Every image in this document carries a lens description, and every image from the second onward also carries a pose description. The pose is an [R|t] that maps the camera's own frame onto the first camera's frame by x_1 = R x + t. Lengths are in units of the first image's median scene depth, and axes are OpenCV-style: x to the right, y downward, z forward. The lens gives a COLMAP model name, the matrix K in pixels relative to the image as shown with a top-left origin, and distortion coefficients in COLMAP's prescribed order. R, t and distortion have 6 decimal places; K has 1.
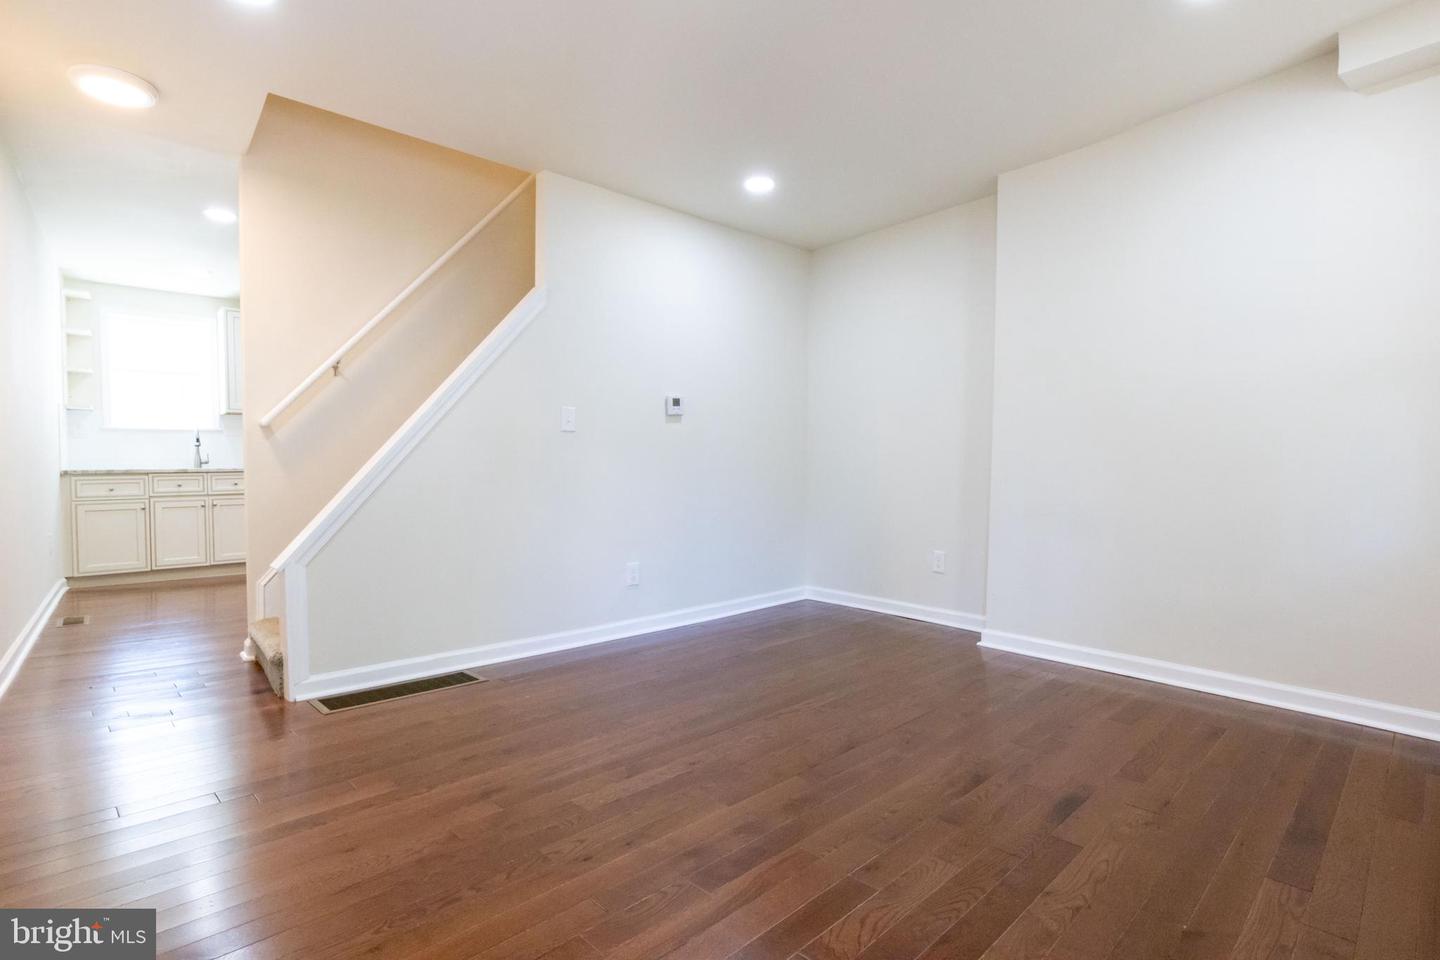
lens RADIAL K [[726.6, 0, 720.0], [0, 726.6, 480.0], [0, 0, 1]] dist [-0.001999, -0.001352]
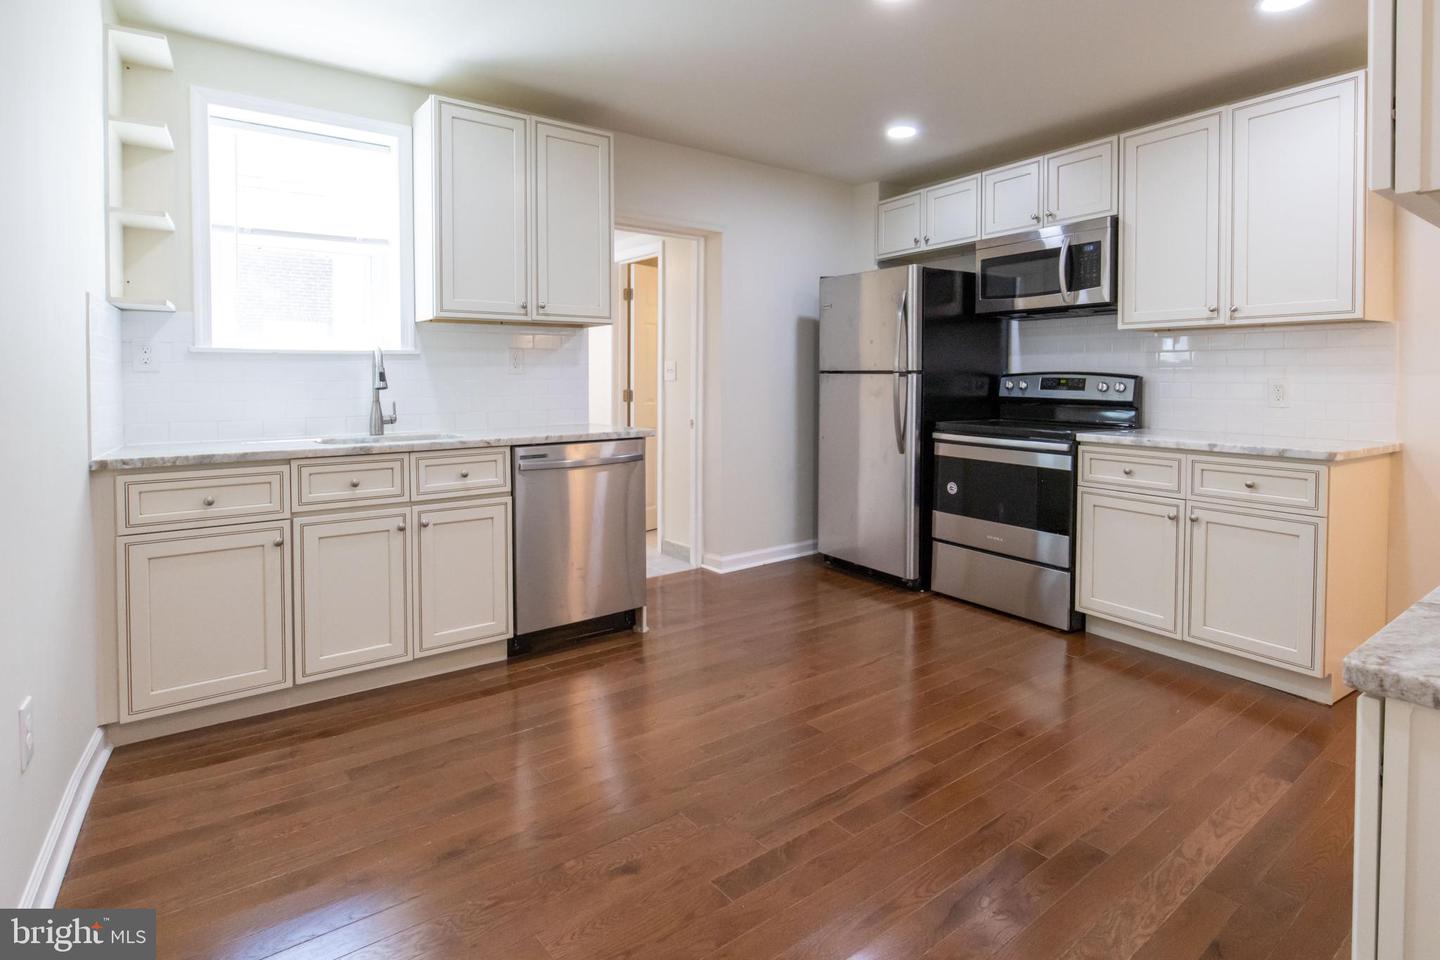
lens RADIAL K [[753.2, 0, 719.3], [0, 753.2, 391.7], [0, 0, 1]] dist [-0.002482, -0.000414]
pose [[0.994292, 0.009888, -0.106232, -0.490405], [-0.010014, 0.999950, -0.000653, -0.050915], [0.106221, 0.001713, 0.994341, 0.586789]]
